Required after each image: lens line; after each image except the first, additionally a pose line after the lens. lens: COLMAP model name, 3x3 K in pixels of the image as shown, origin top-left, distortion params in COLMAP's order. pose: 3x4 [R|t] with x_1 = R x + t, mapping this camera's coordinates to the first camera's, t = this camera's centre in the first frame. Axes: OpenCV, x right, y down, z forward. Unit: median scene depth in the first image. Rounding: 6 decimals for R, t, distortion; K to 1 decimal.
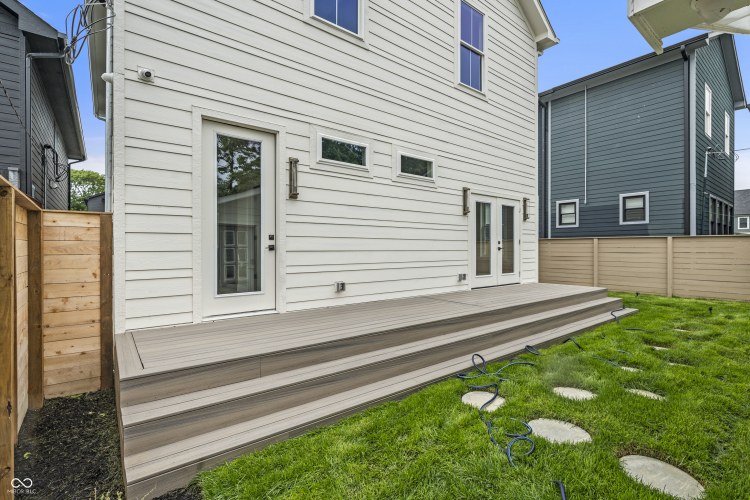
lens RADIAL K [[315.2, 0, 370.4], [0, 315.2, 253.1], [0, 0, 1]] dist [-0.002673, -0.000240]
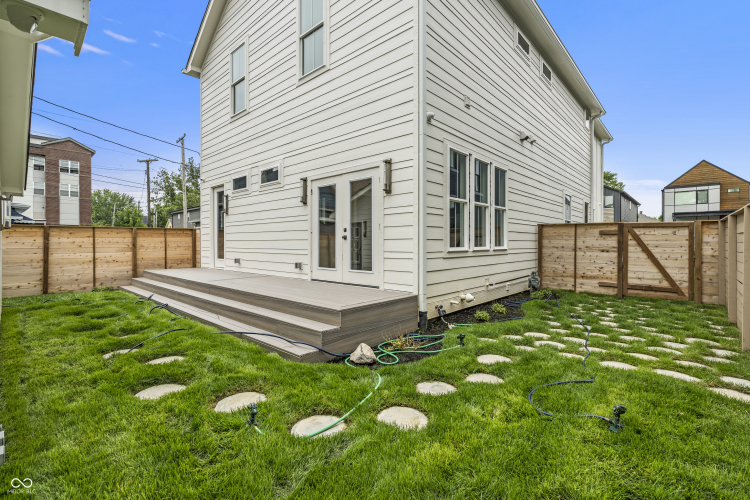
lens RADIAL K [[345.7, 0, 370.8], [0, 345.7, 242.0], [0, 0, 1]] dist [0.002598, 0.000597]
pose [[0.196368, 0.007651, -0.980500, 1.264055], [-0.005490, 0.999962, 0.006704, -0.009107], [0.980515, 0.004067, 0.196402, 0.878302]]
